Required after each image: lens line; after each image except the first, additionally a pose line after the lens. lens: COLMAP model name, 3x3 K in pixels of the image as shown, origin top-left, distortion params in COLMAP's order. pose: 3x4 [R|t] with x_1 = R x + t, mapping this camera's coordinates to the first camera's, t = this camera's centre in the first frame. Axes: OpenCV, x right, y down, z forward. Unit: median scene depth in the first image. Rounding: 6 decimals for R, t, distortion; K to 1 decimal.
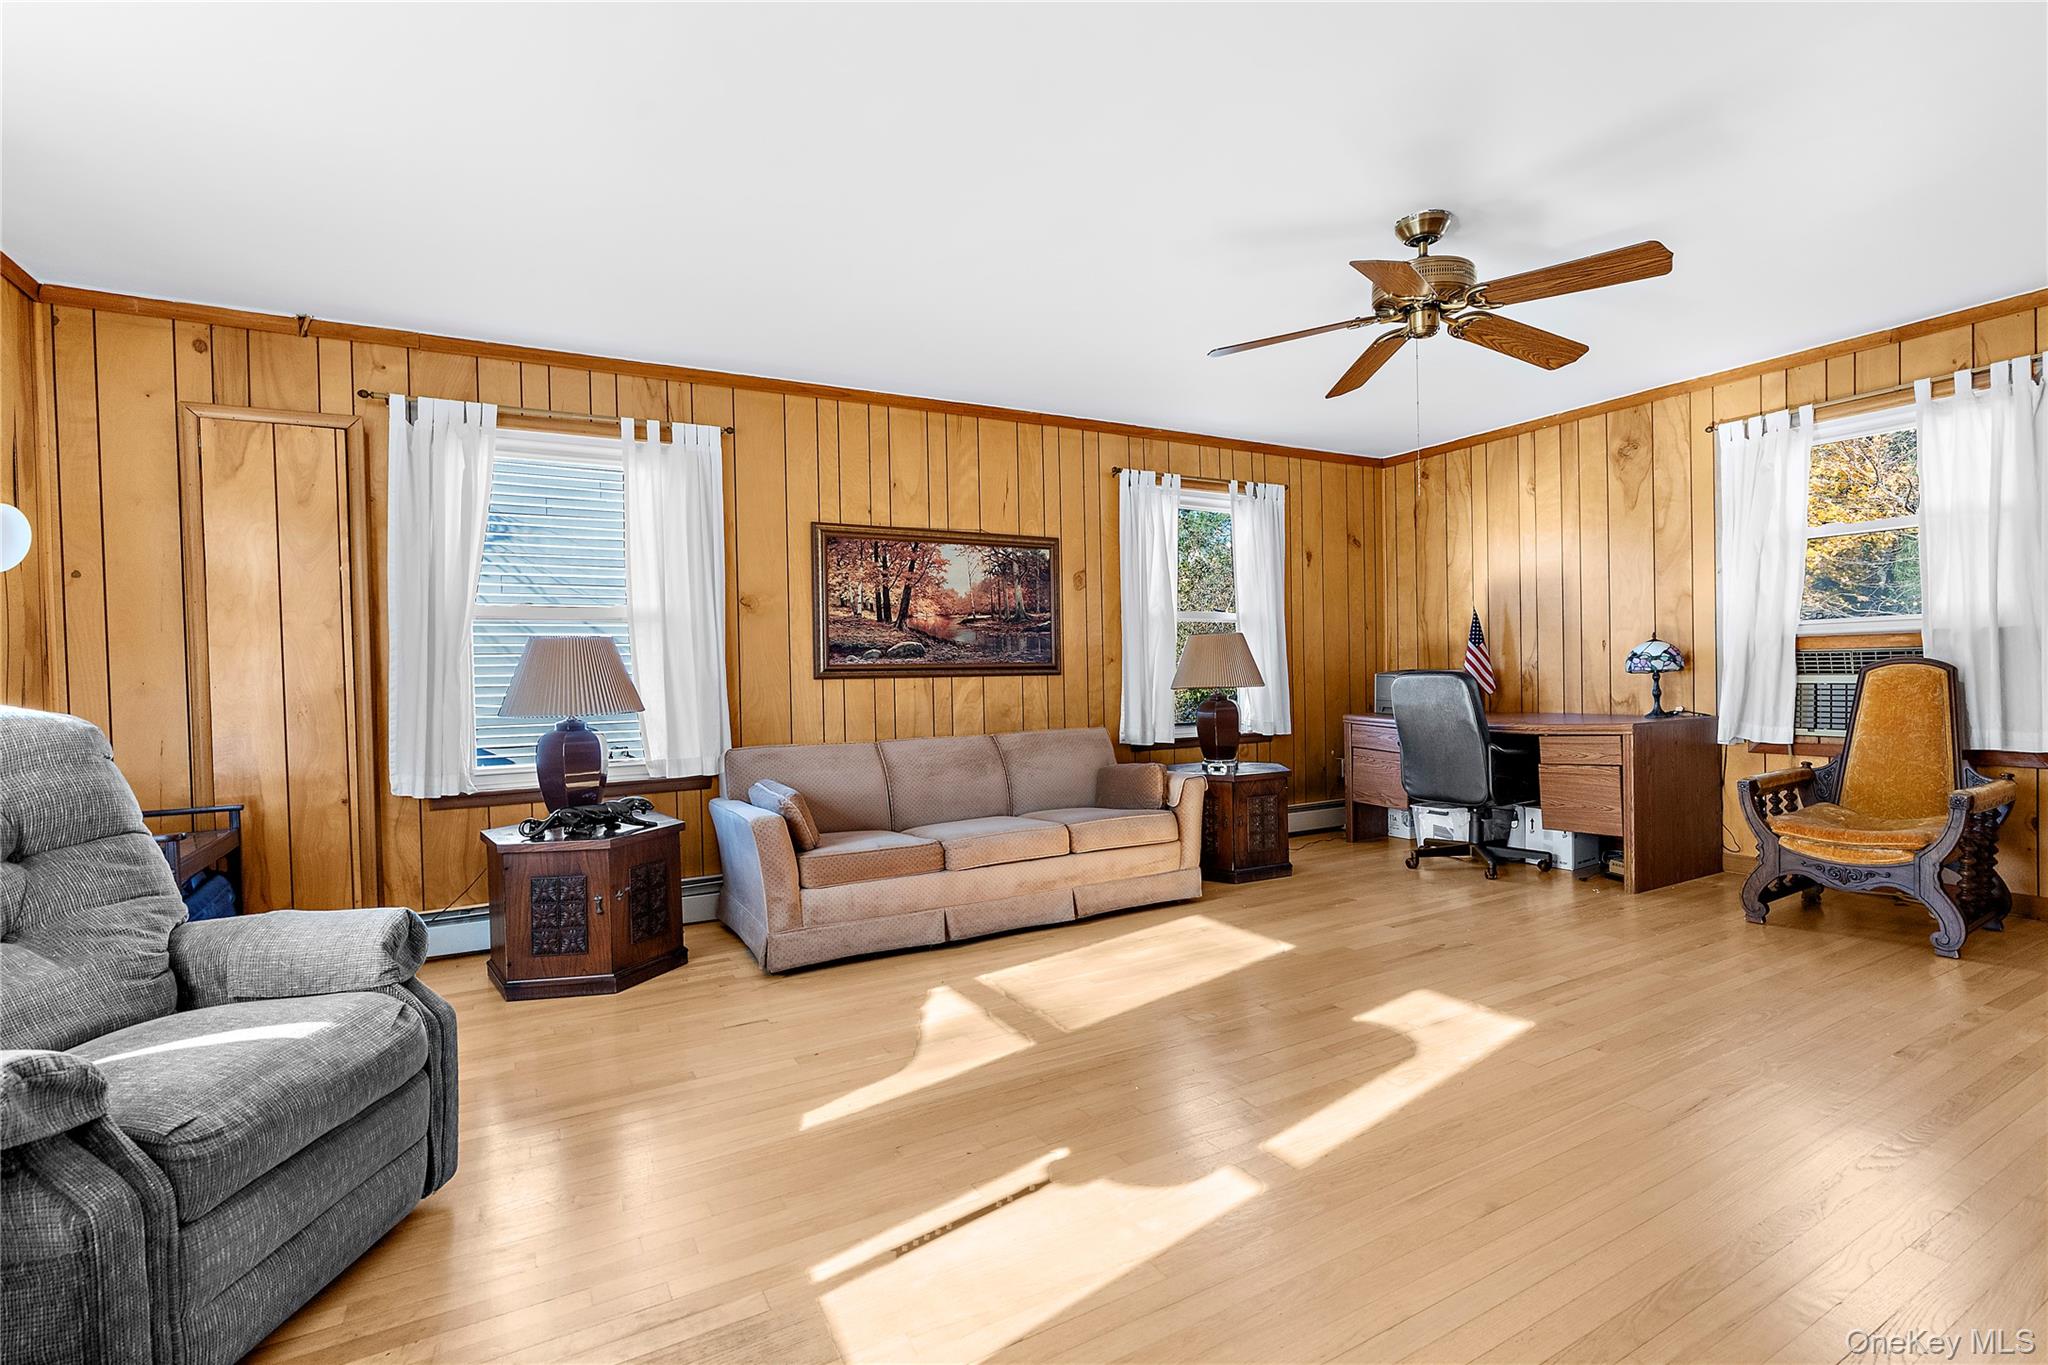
lens RADIAL K [[945.1, 0, 1027.7], [0, 945.1, 686.2], [0, 0, 1]] dist [-0.009069, 0.000760]
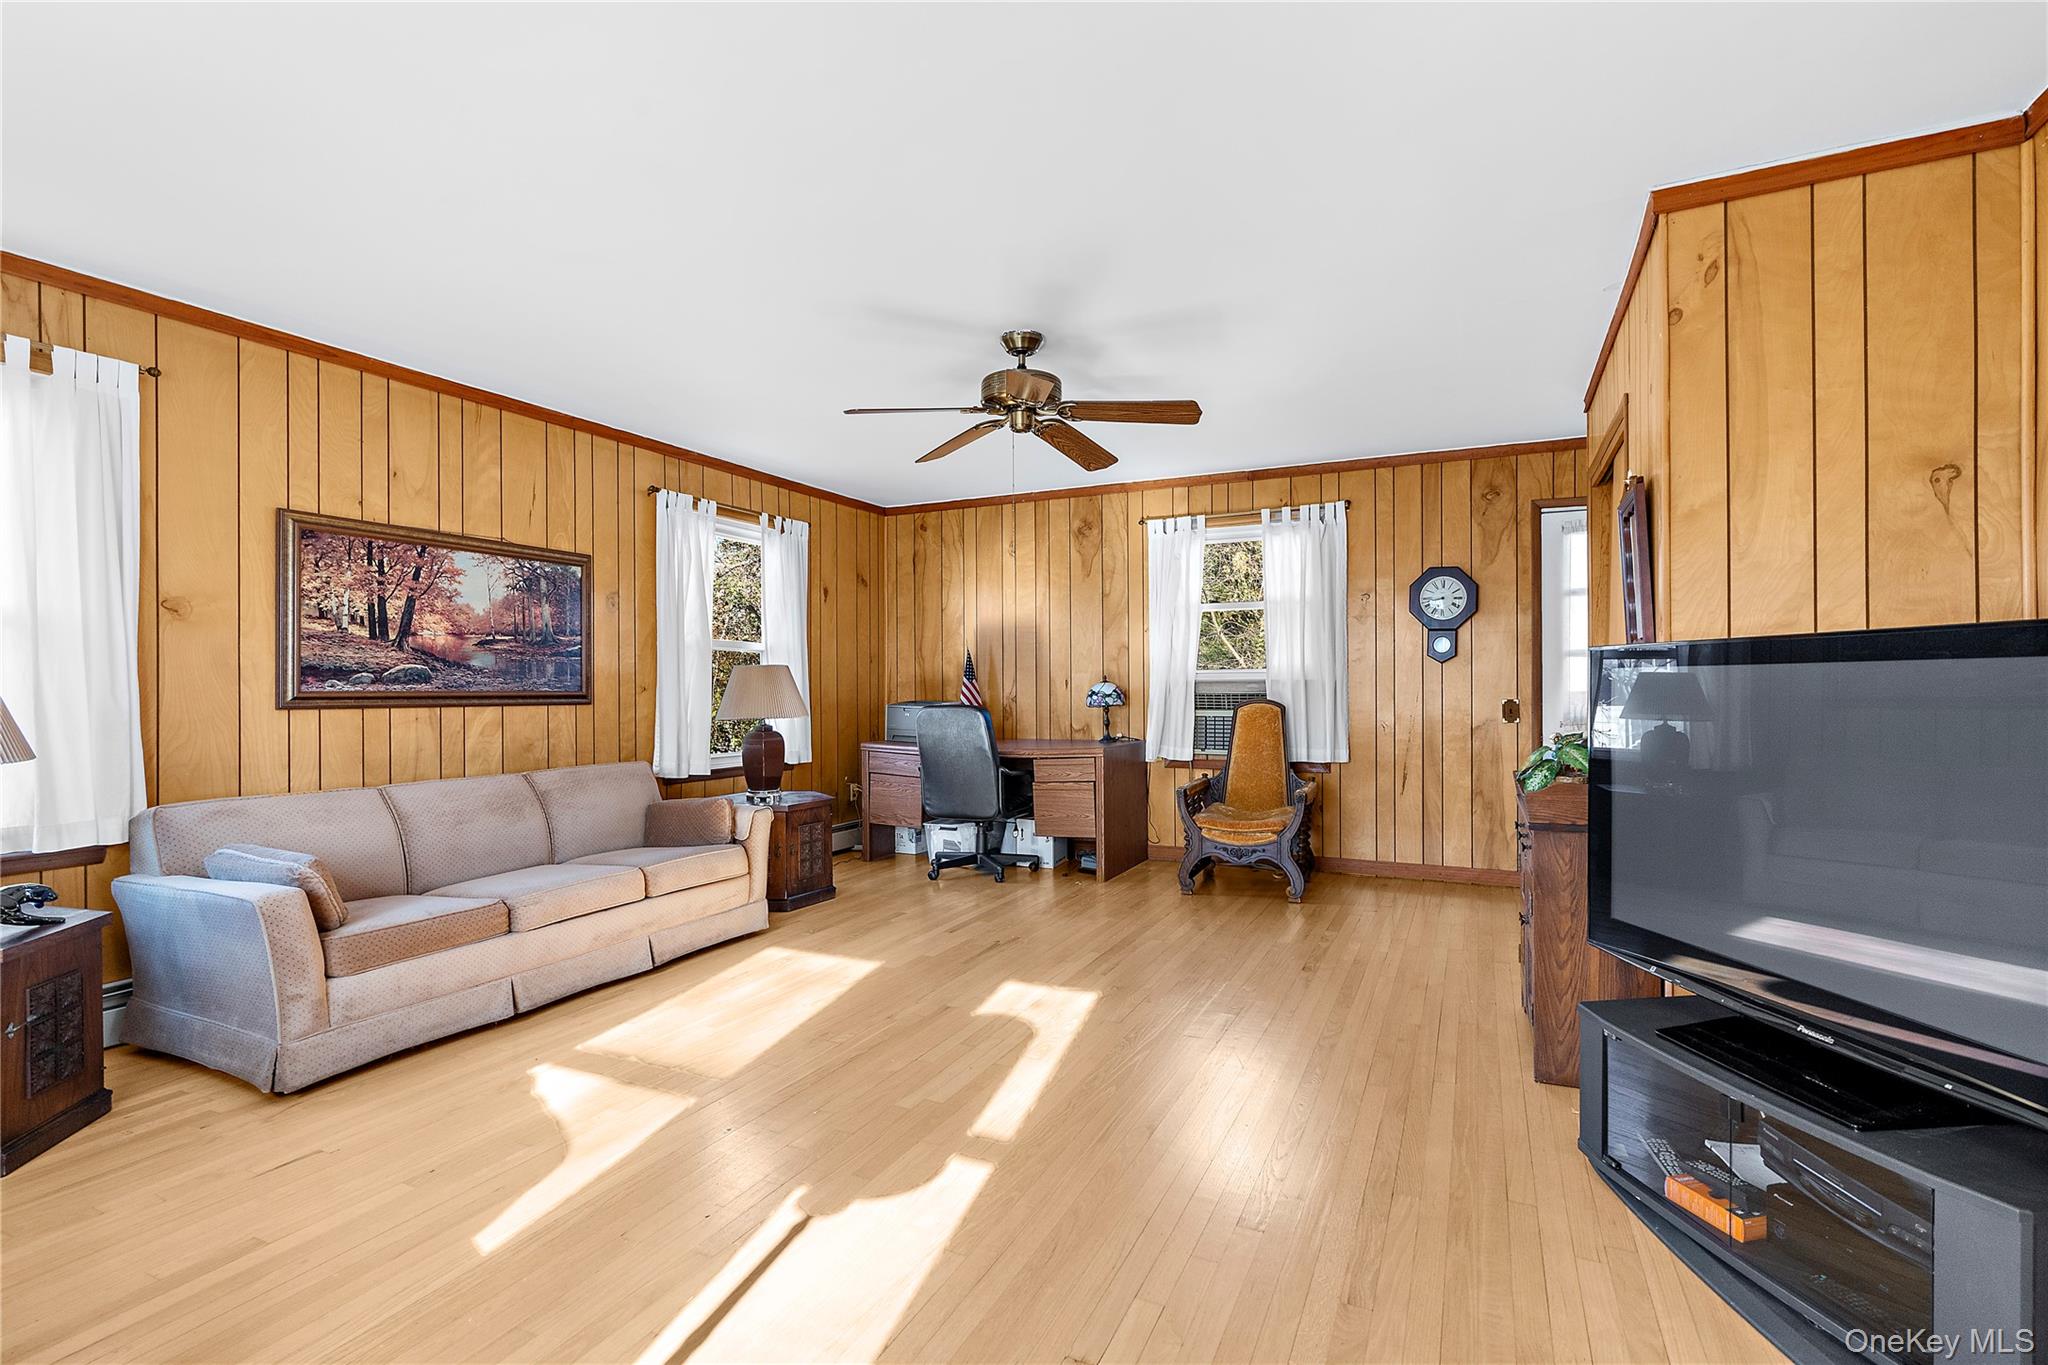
lens RADIAL K [[956.4, 0, 1024.0], [0, 956.4, 682.5], [0, 0, 1]] dist [-0.002938, -0.000068]
pose [[0.817099, 0.020188, 0.576144, -0.174601], [-0.005146, 0.999602, -0.027727, -0.011097], [-0.576475, 0.019691, 0.816878, 0.004511]]
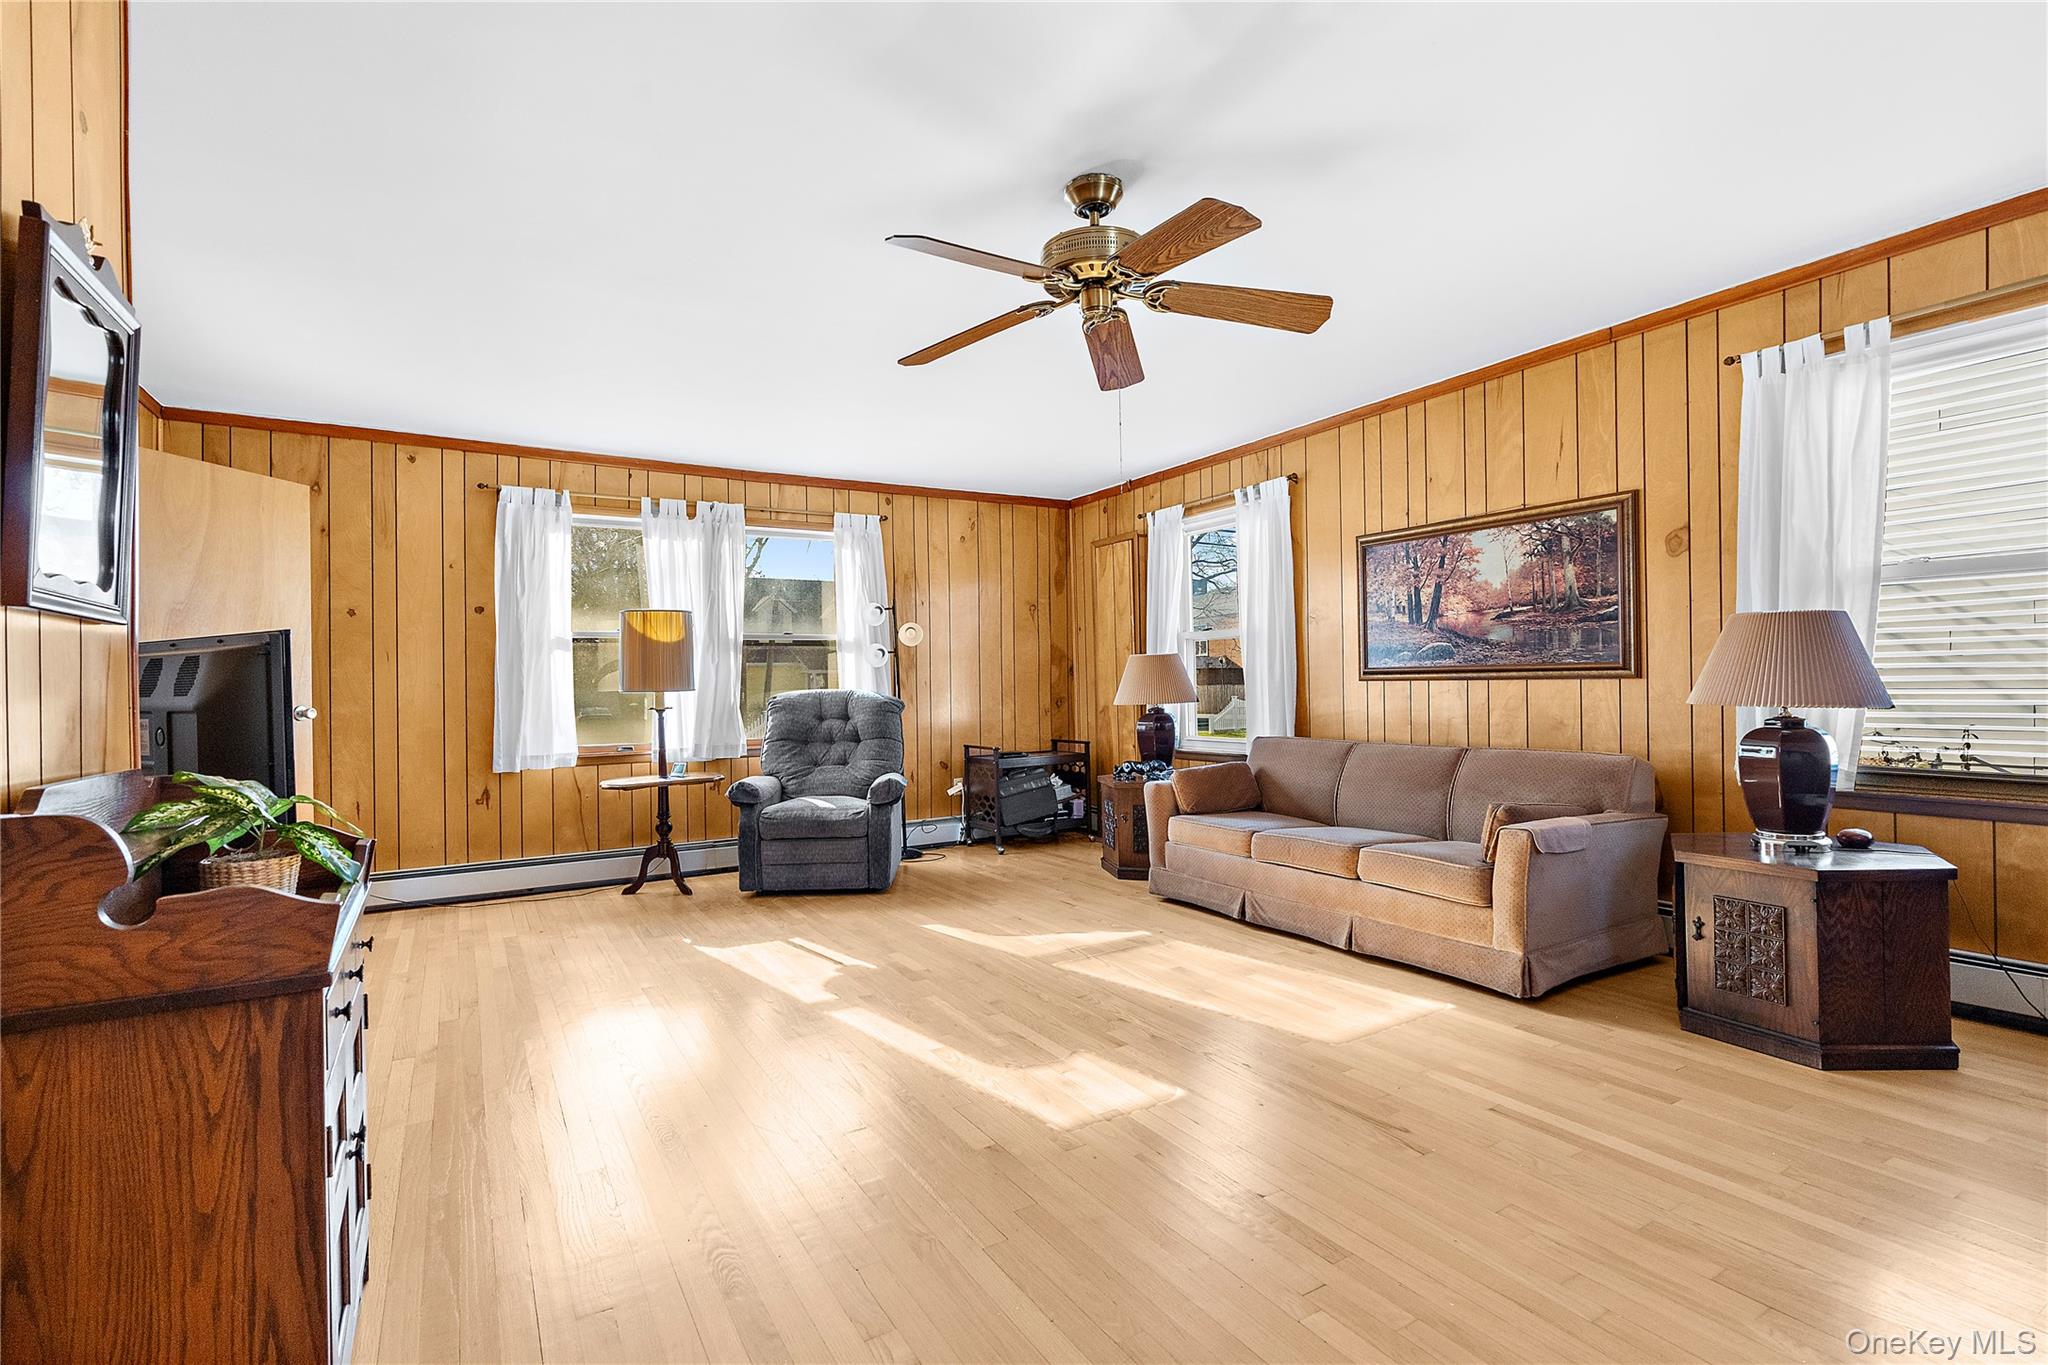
lens RADIAL K [[914.7, 0, 1024.0], [0, 914.7, 682.5], [0, 0, 1]] dist [-0.002624, -0.000088]
pose [[0.045852, 0.018276, -0.998781, 0.796808], [0.000518, 0.999832, 0.018319, -0.024889], [0.998948, -0.001358, 0.045835, 0.561237]]
